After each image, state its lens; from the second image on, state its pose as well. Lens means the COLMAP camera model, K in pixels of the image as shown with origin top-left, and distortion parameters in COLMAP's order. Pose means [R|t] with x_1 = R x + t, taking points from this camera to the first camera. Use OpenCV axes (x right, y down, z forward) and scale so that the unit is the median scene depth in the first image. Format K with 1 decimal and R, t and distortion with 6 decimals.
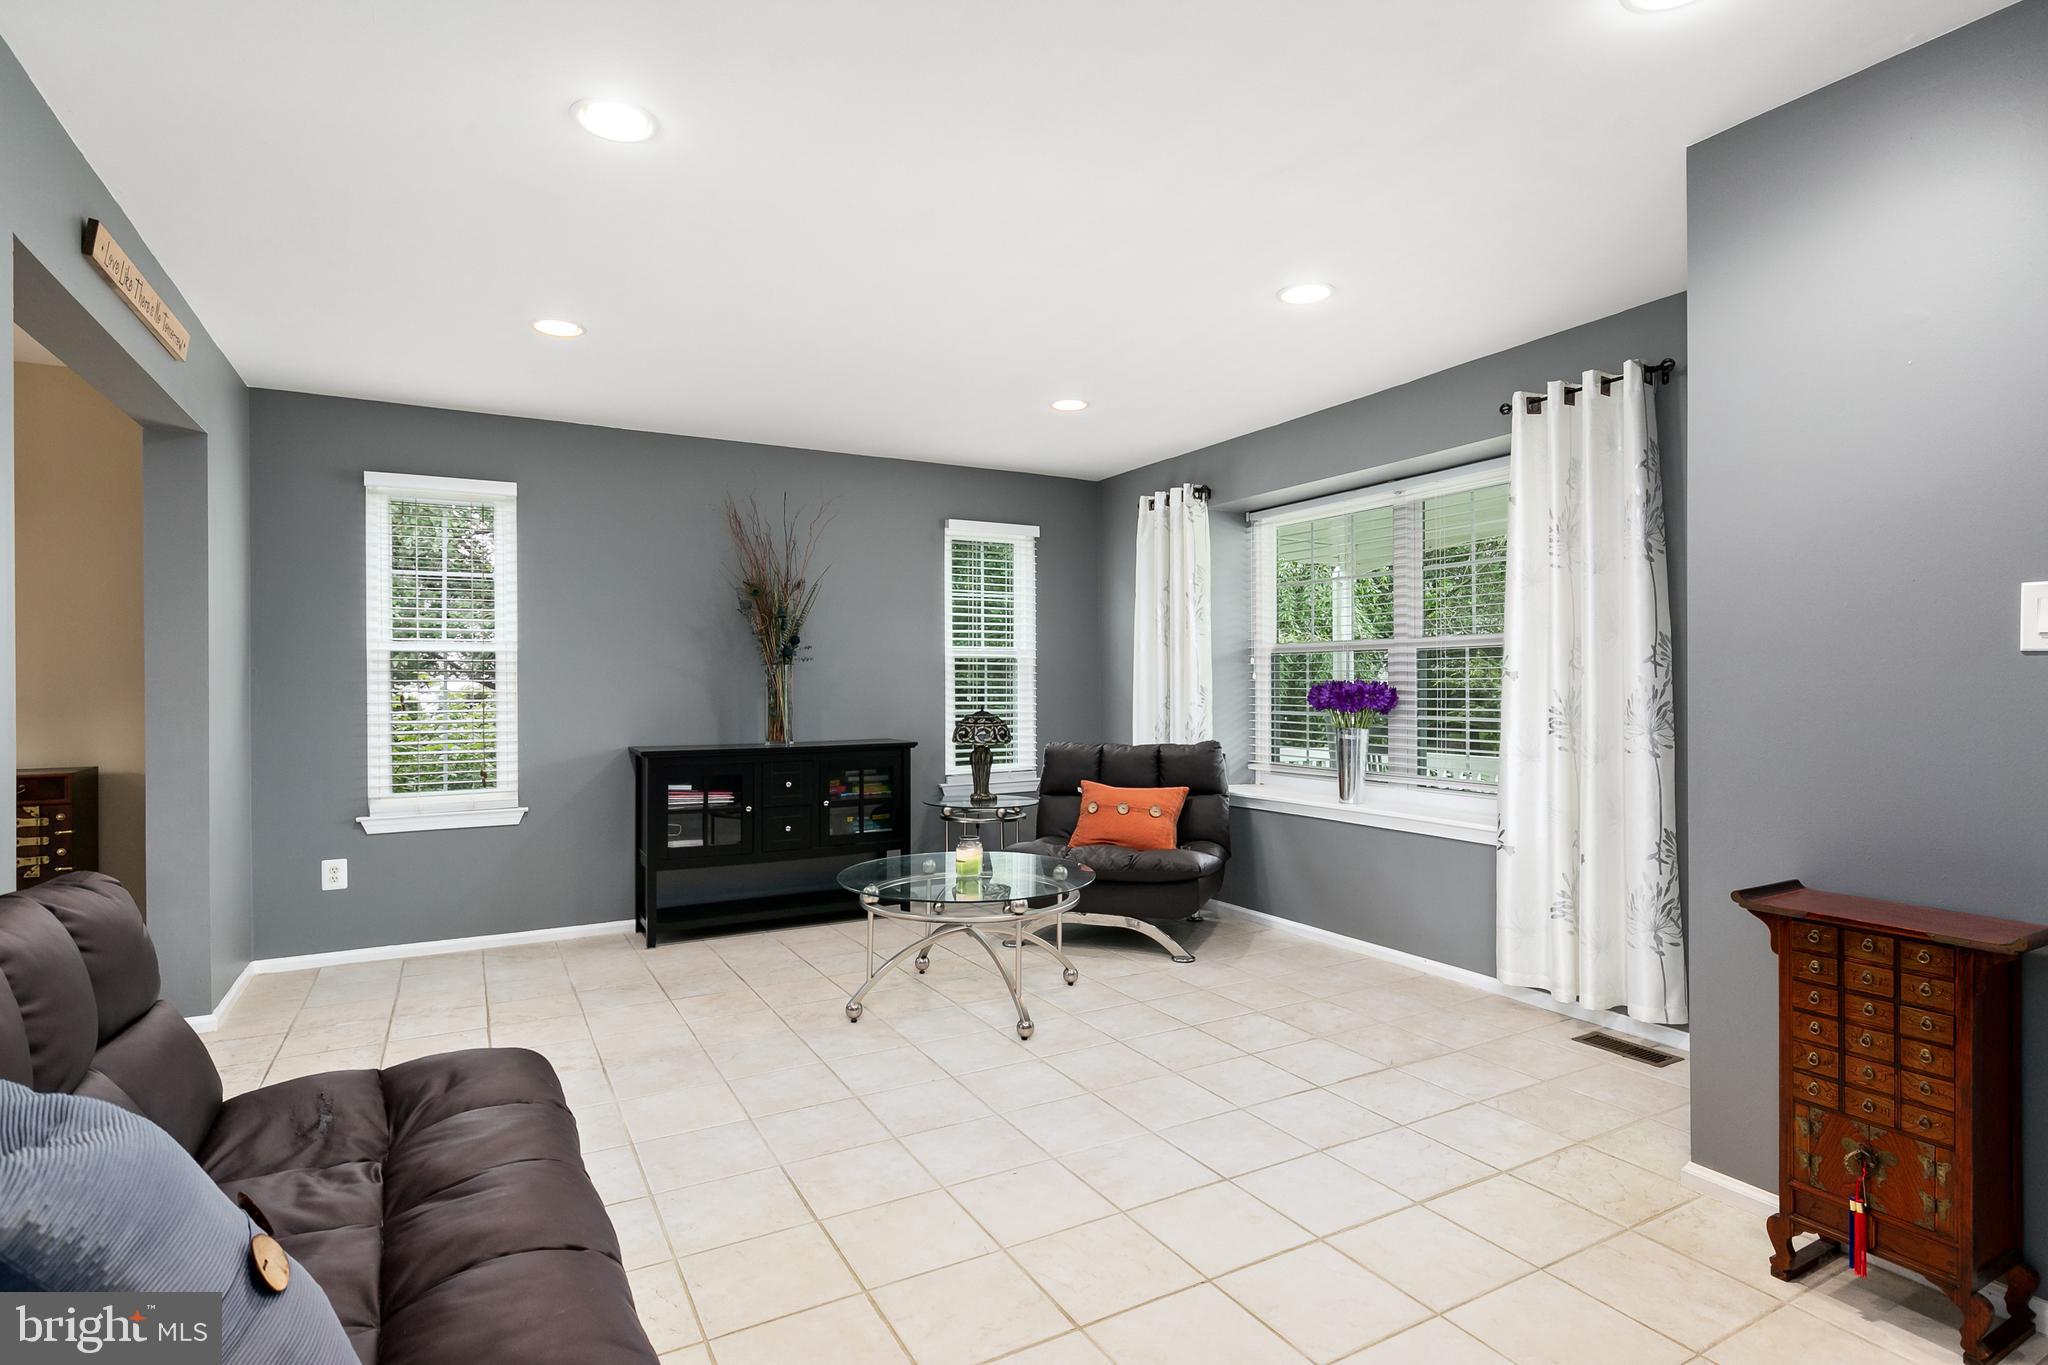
lens RADIAL K [[1019.9, 0, 1019.8], [0, 1019.9, 680.6], [0, 0, 1]] dist [0.001048, -0.000219]
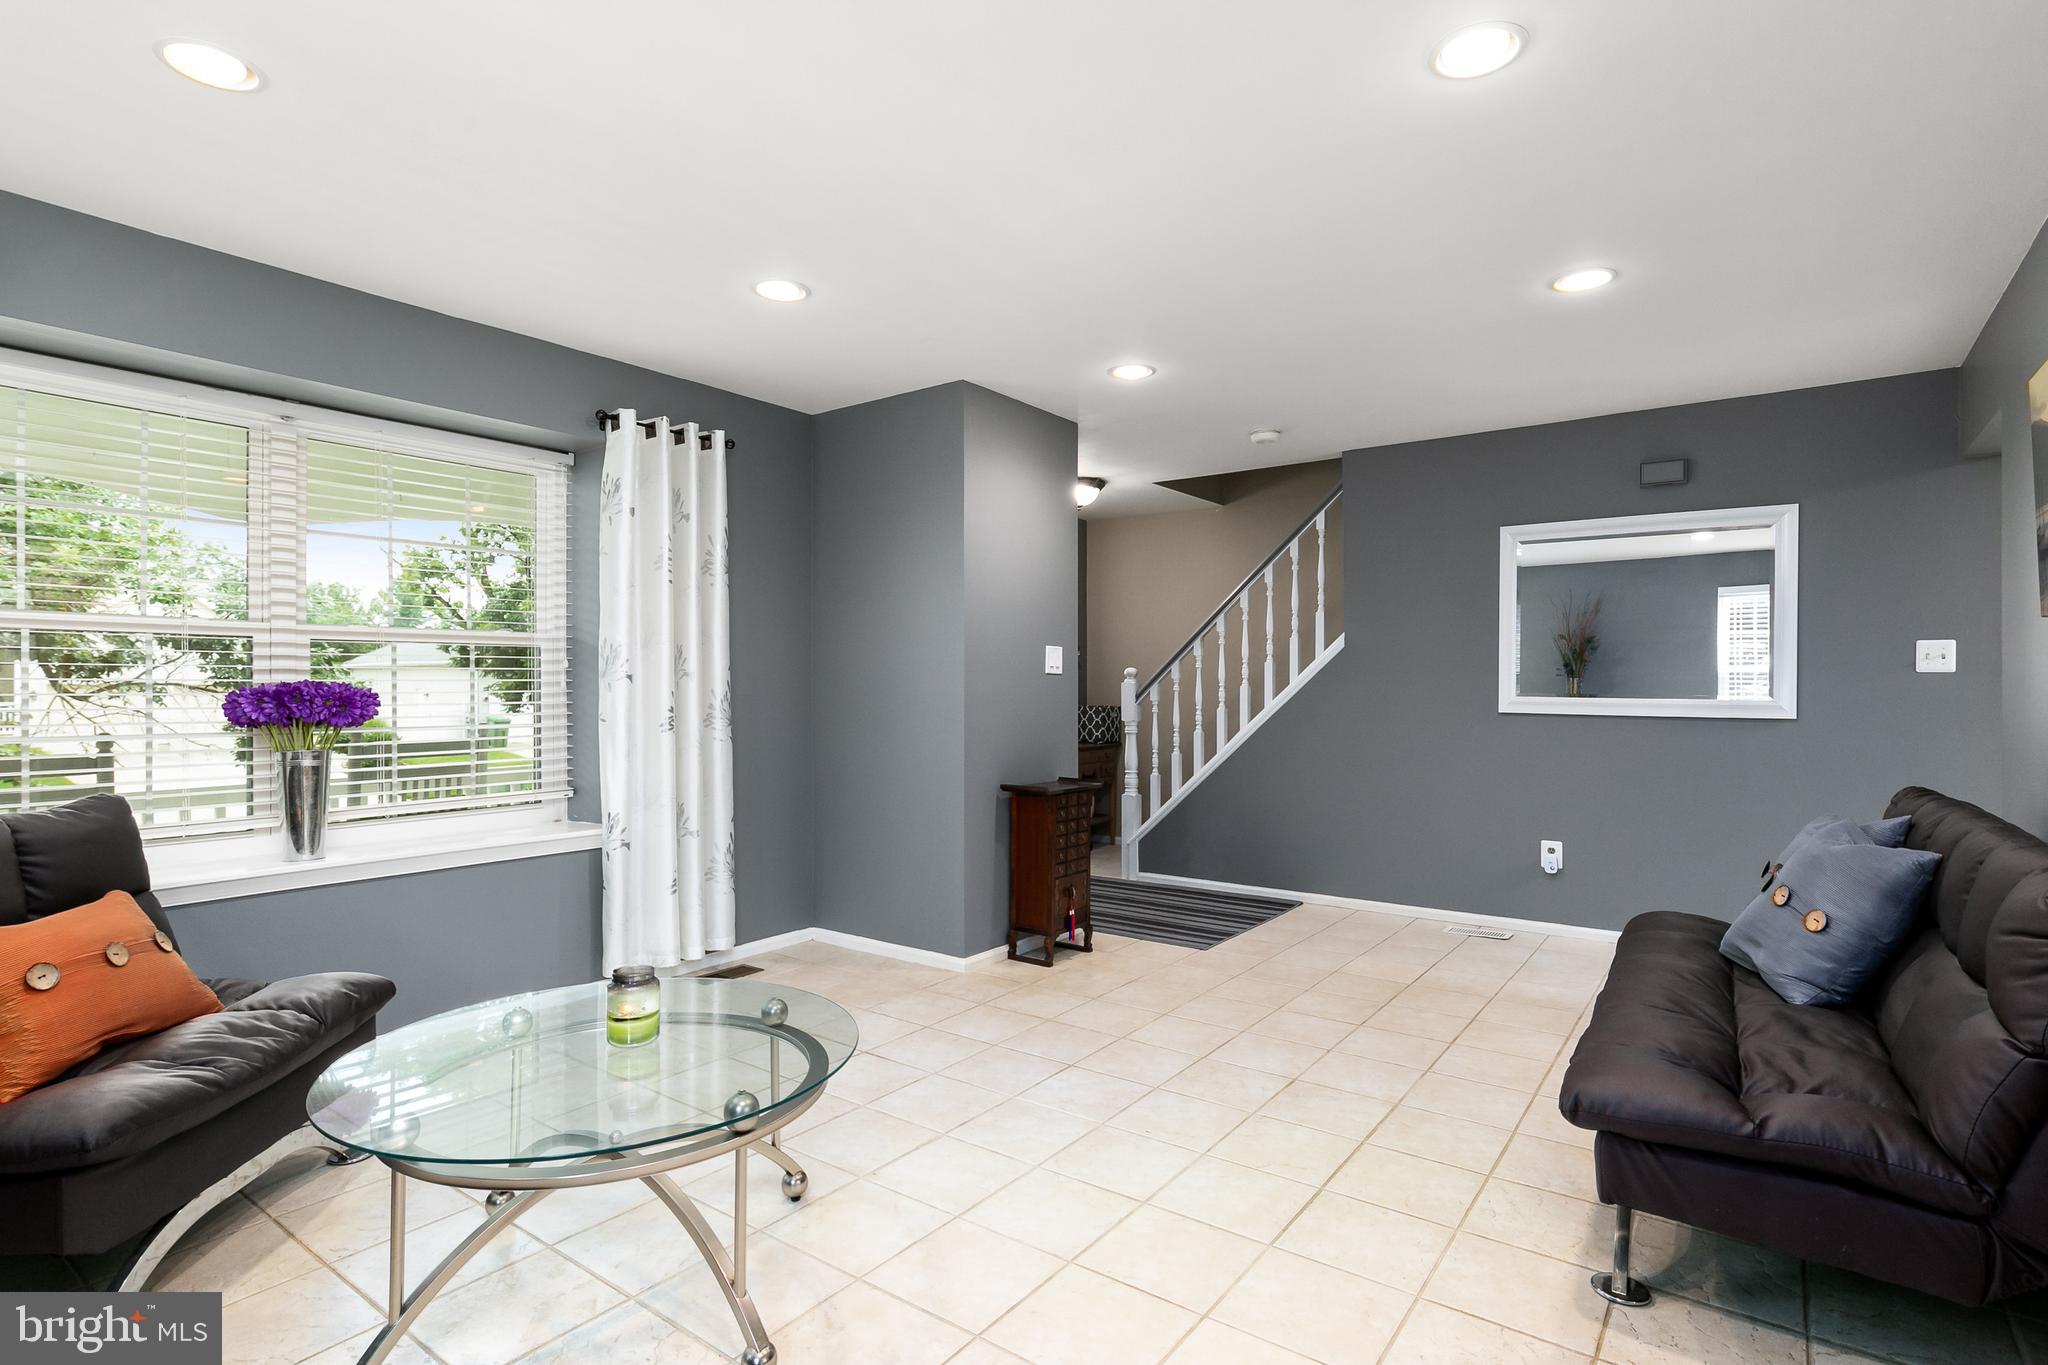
lens RADIAL K [[1019.9, 0, 1021.4], [0, 1019.9, 687.4], [0, 0, 1]] dist [0.001048, -0.000219]
pose [[-0.422128, 0.013694, 0.906433, -0.667129], [0.004279, 0.999905, -0.013114, 0.021443], [-0.906526, -0.001657, -0.422146, 1.136054]]
